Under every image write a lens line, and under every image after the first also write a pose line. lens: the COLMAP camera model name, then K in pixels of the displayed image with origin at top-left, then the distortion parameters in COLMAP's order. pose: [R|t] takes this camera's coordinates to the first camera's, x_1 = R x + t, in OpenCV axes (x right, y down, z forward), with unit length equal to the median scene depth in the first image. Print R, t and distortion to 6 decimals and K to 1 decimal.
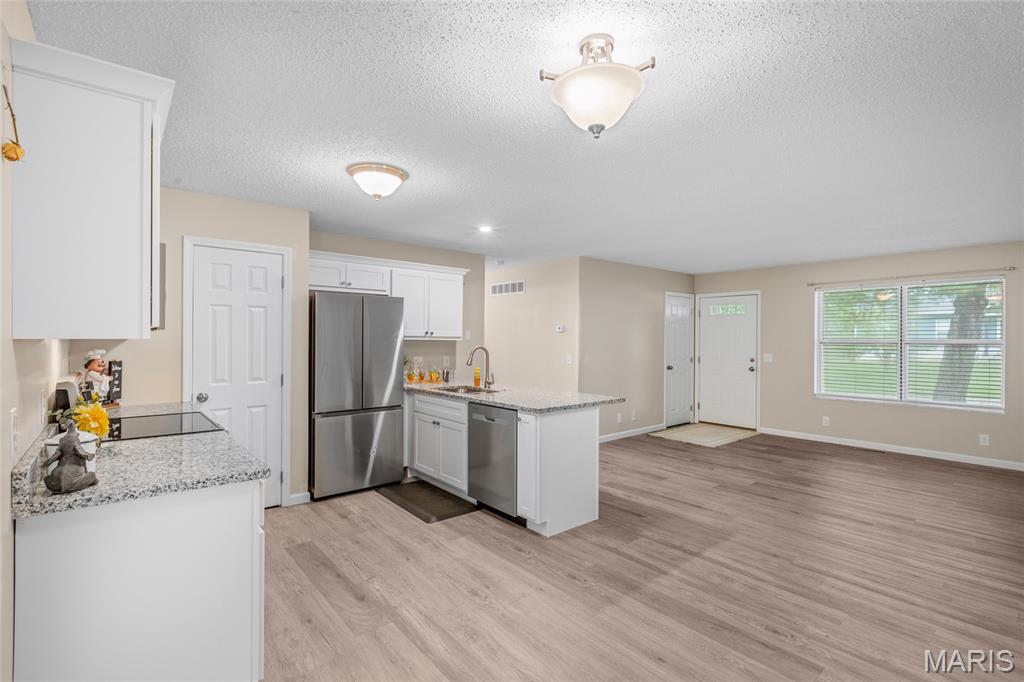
lens RADIAL K [[474.8, 0, 511.5], [0, 474.8, 338.7], [0, 0, 1]] dist [-0.003069, -0.000342]
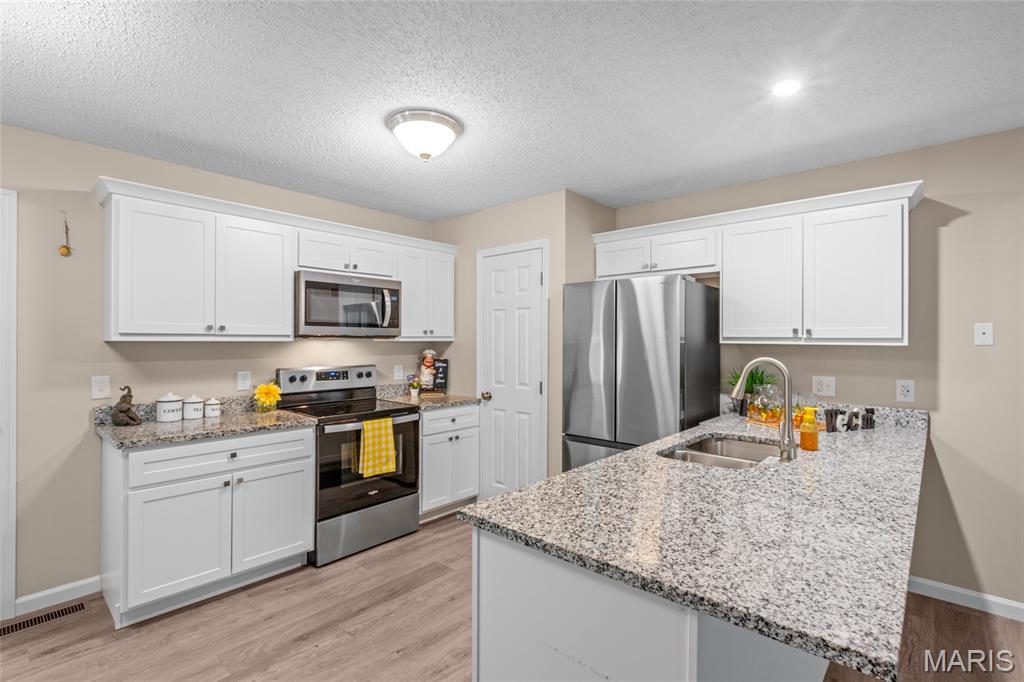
lens RADIAL K [[474.8, 0, 511.5], [0, 474.8, 338.7], [0, 0, 1]] dist [-0.003069, -0.000342]
pose [[0.141790, -0.007785, -0.989866, 0.424253], [-0.002351, 0.999964, -0.008201, 0.001364], [0.989894, 0.003490, 0.141767, 0.880361]]
